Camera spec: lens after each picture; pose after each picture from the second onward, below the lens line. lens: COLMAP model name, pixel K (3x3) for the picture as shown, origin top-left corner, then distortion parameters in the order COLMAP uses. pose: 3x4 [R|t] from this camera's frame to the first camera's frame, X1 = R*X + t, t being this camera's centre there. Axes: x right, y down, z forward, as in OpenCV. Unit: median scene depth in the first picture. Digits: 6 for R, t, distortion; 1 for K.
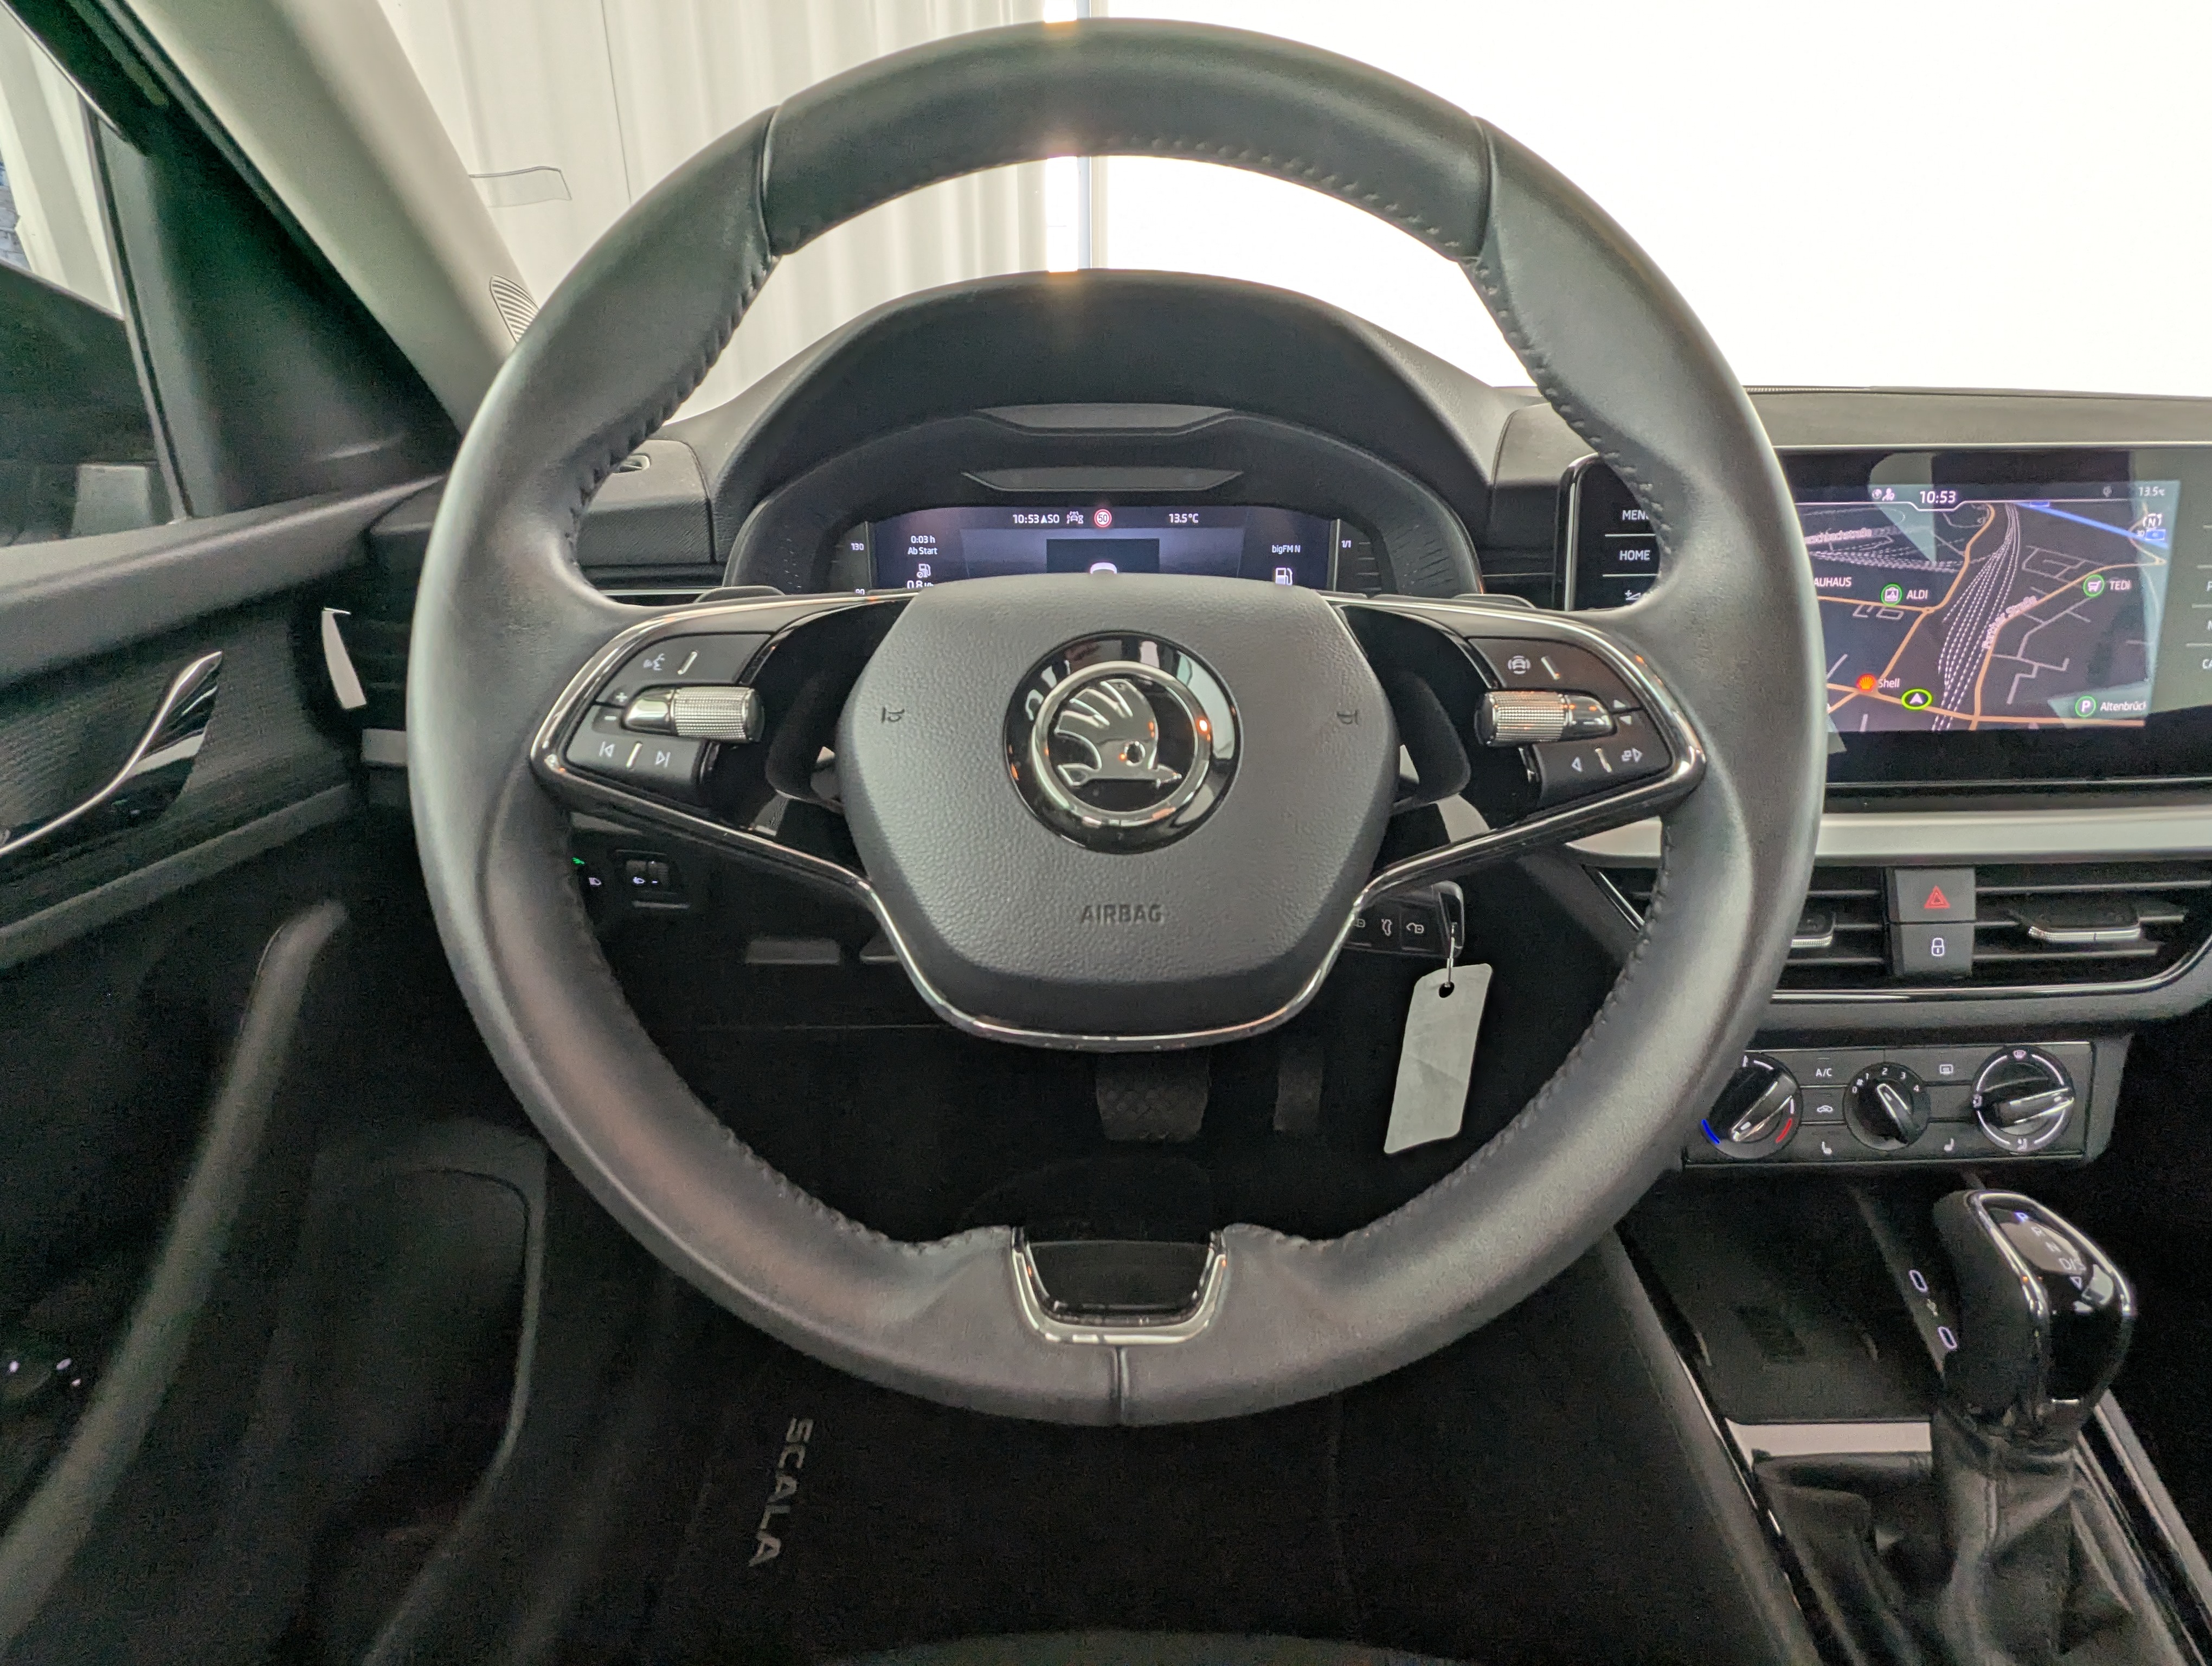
lens RADIAL K [[1032.1, 0, 1110.0], [0, 1032.1, 842.9], [0, 0, 1]] dist [0.000751, -0.001898]
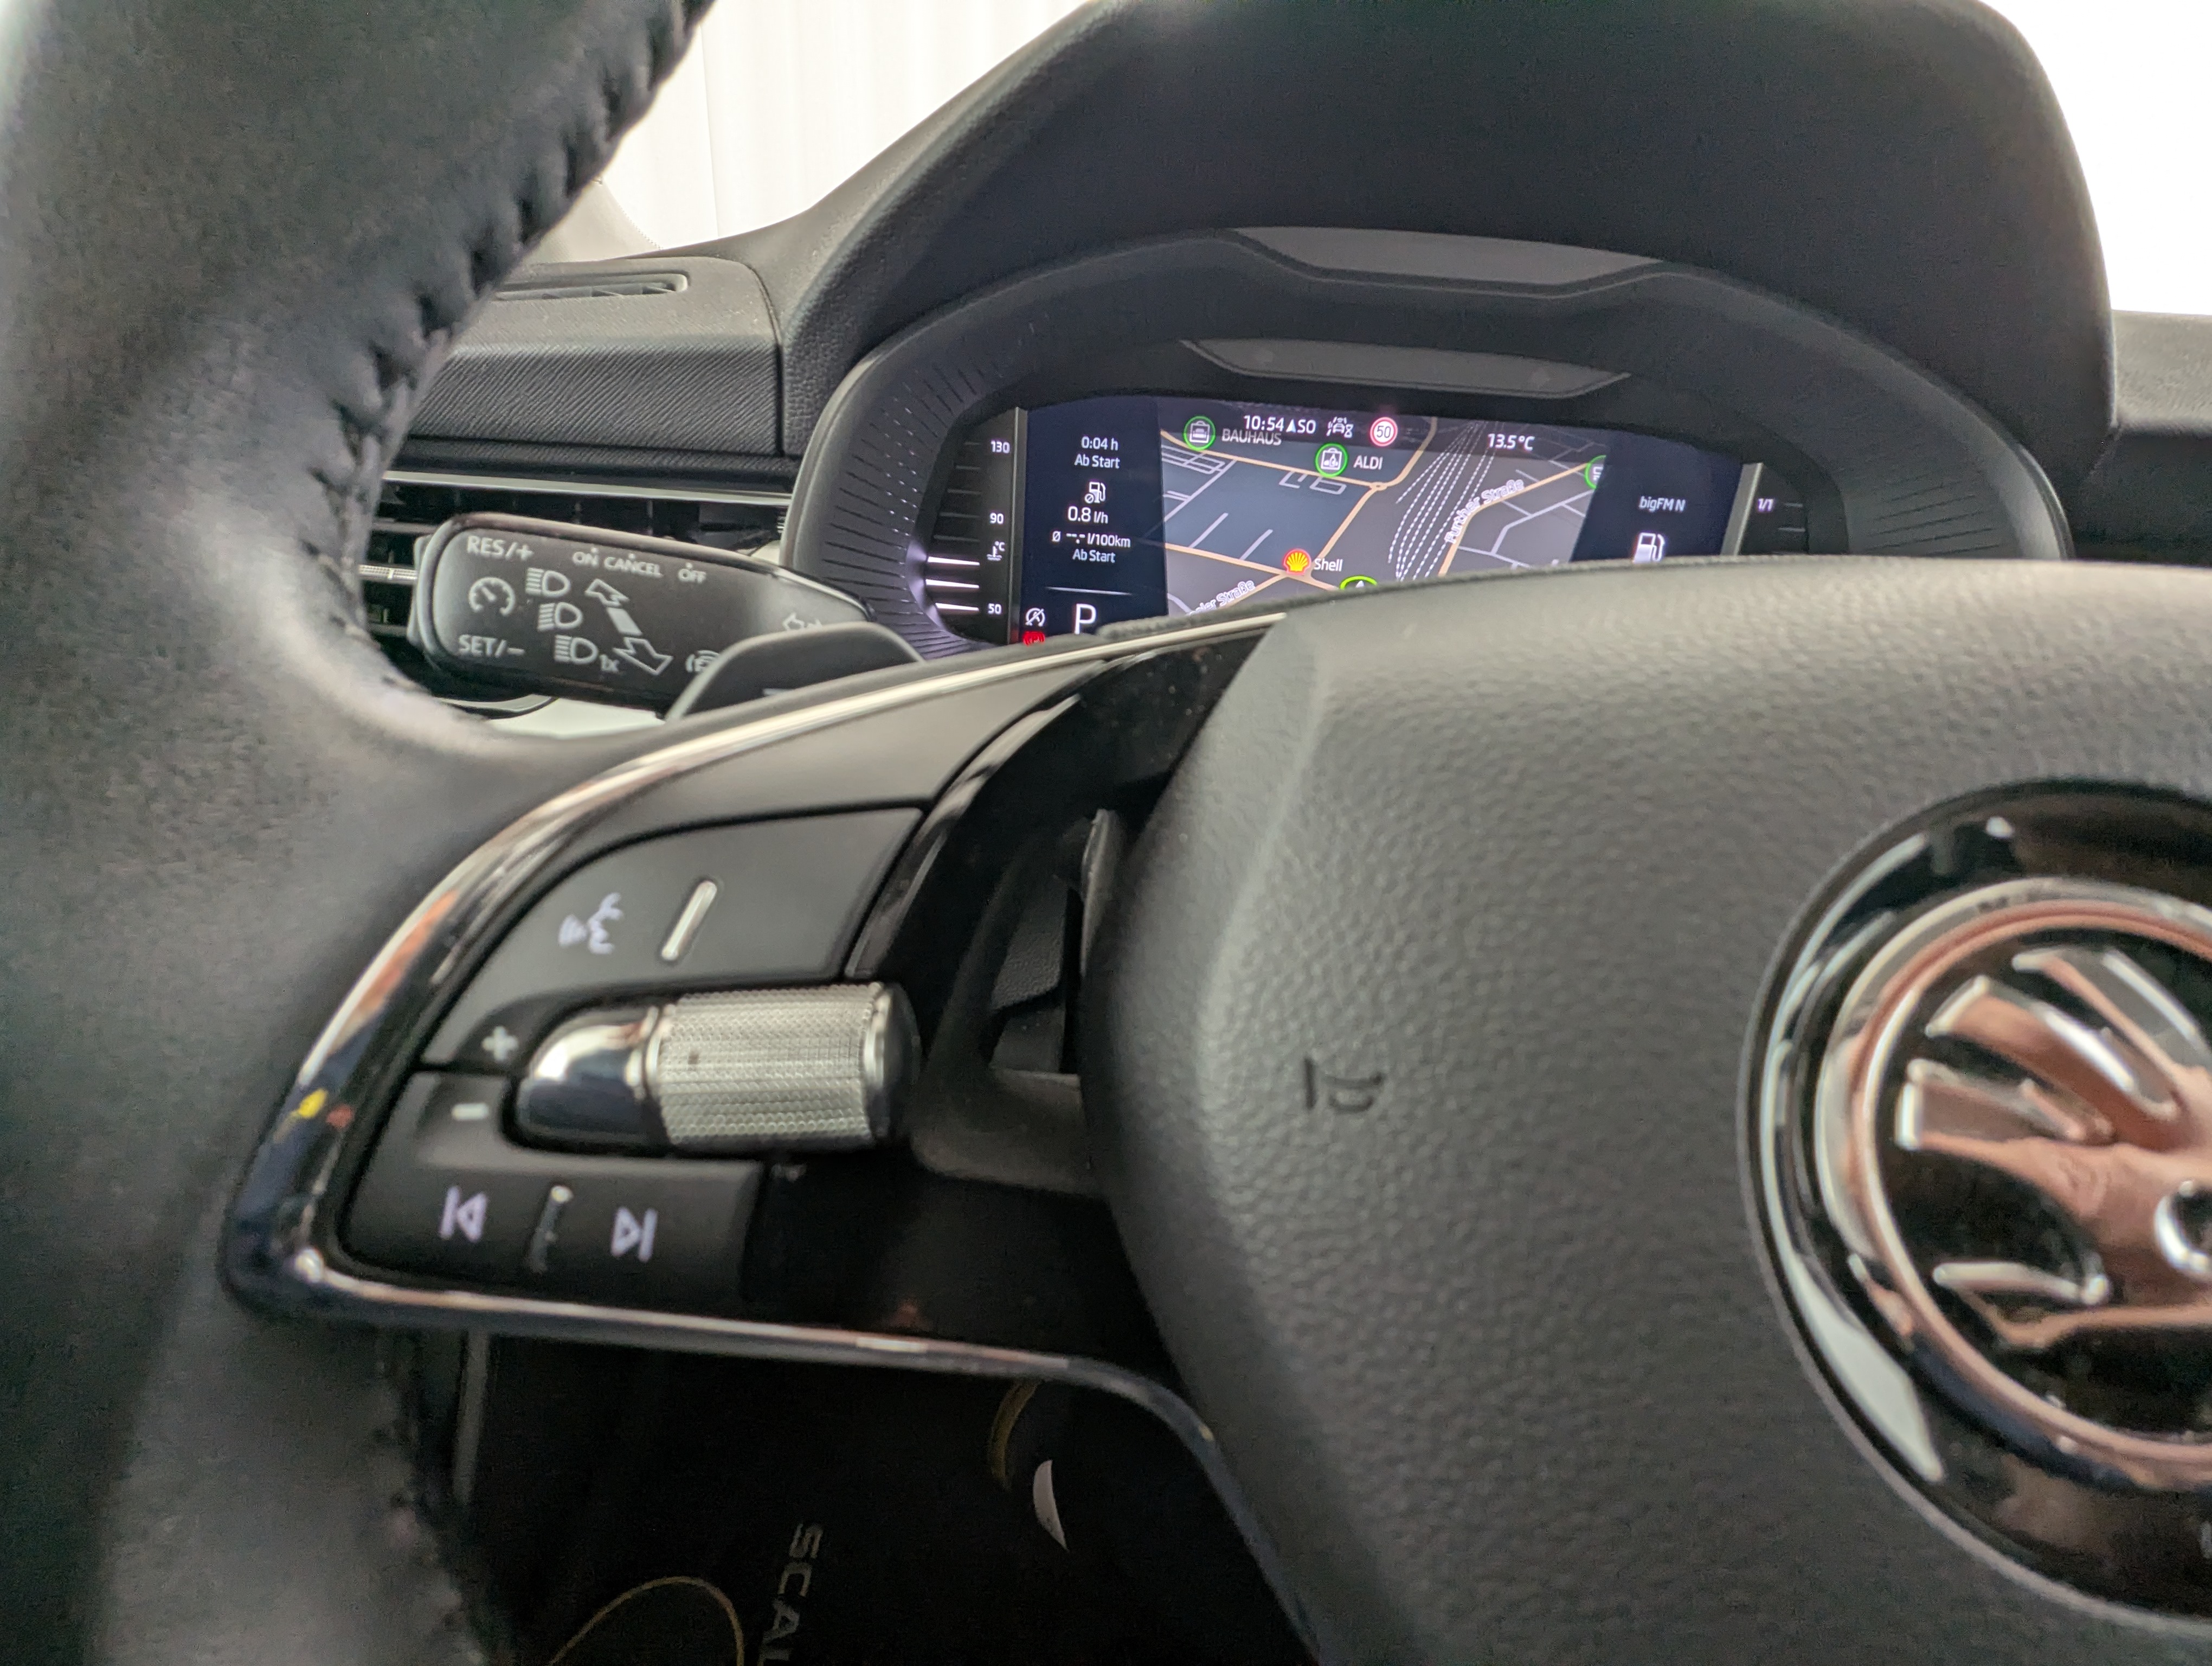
lens RADIAL K [[1032.1, 0, 1106.4], [0, 1032.1, 840.2], [0, 0, 1]] dist [0.000751, -0.001898]
pose [[0.994936, 0.095000, -0.032821, -0.158546], [-0.092512, 0.993215, 0.070460, -0.111024], [0.039292, -0.067067, 0.996974, 0.405831]]
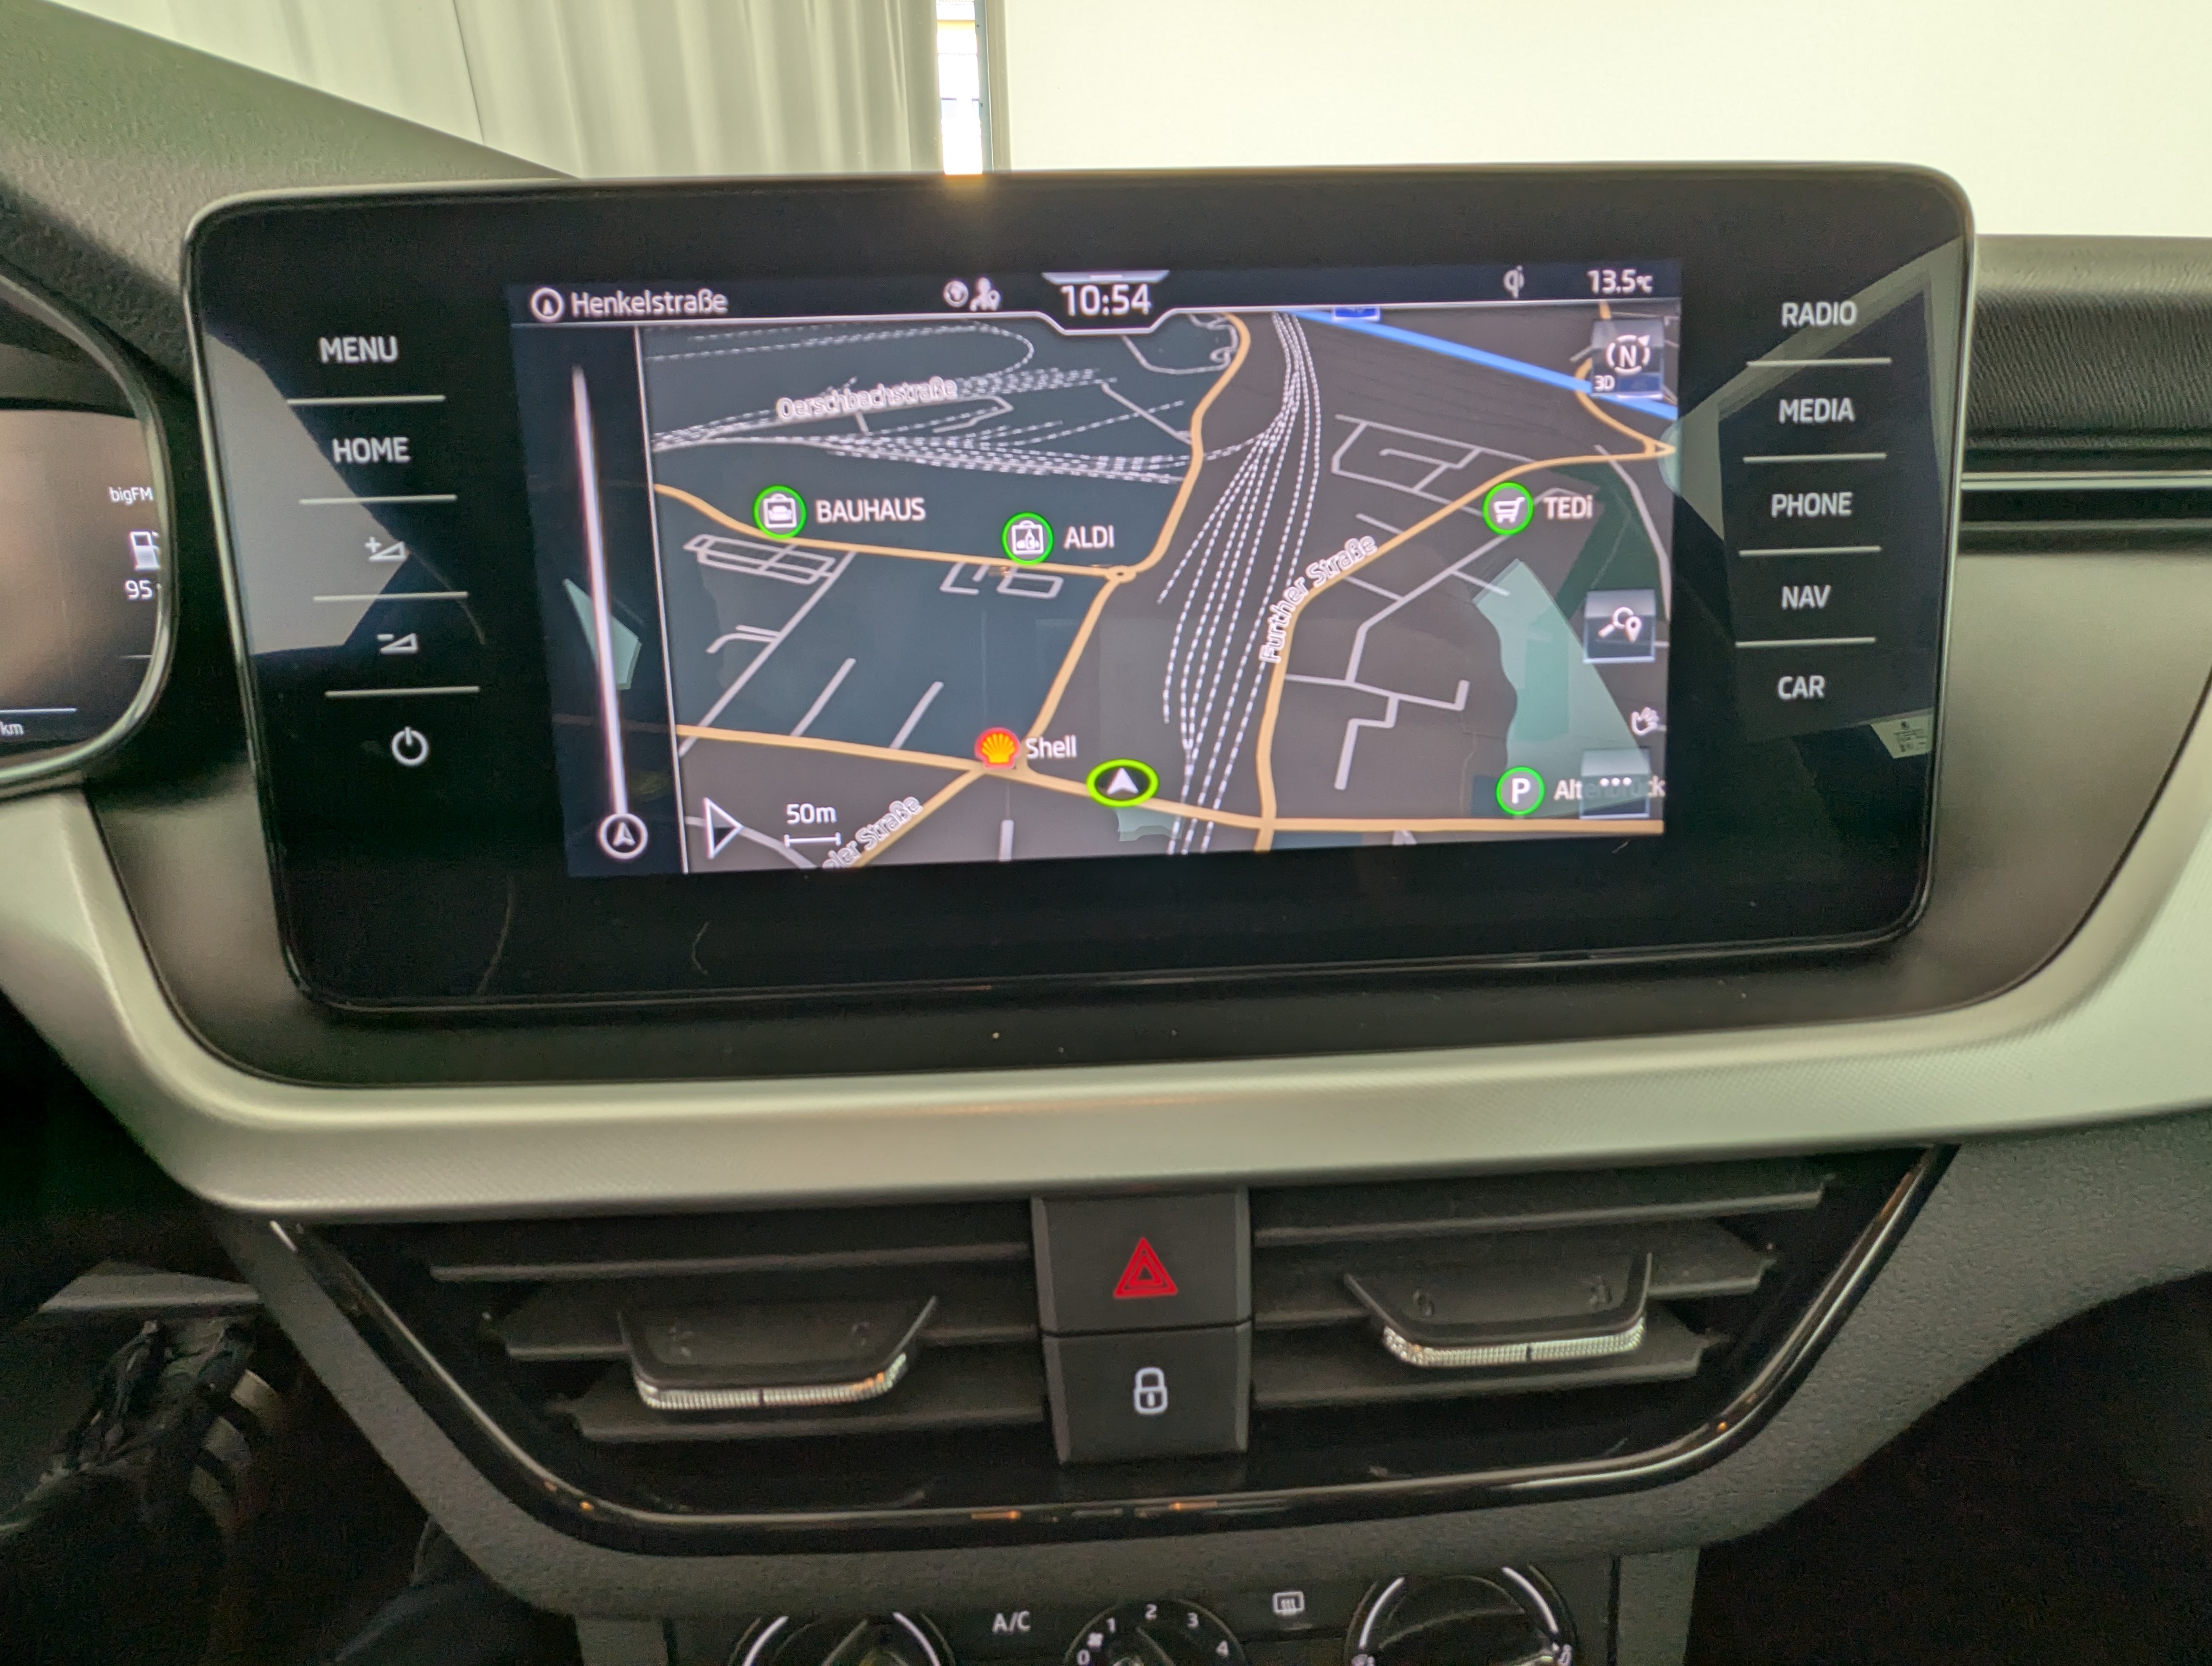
lens RADIAL K [[1032.1, 0, 1110.6], [0, 1032.1, 846.8], [0, 0, 1]] dist [0.000751, -0.001898]
pose [[0.999476, -0.022895, 0.022874, 0.772395], [0.023446, 0.999435, -0.024098, -0.103533], [-0.022309, 0.024622, 0.999448, 0.578799]]
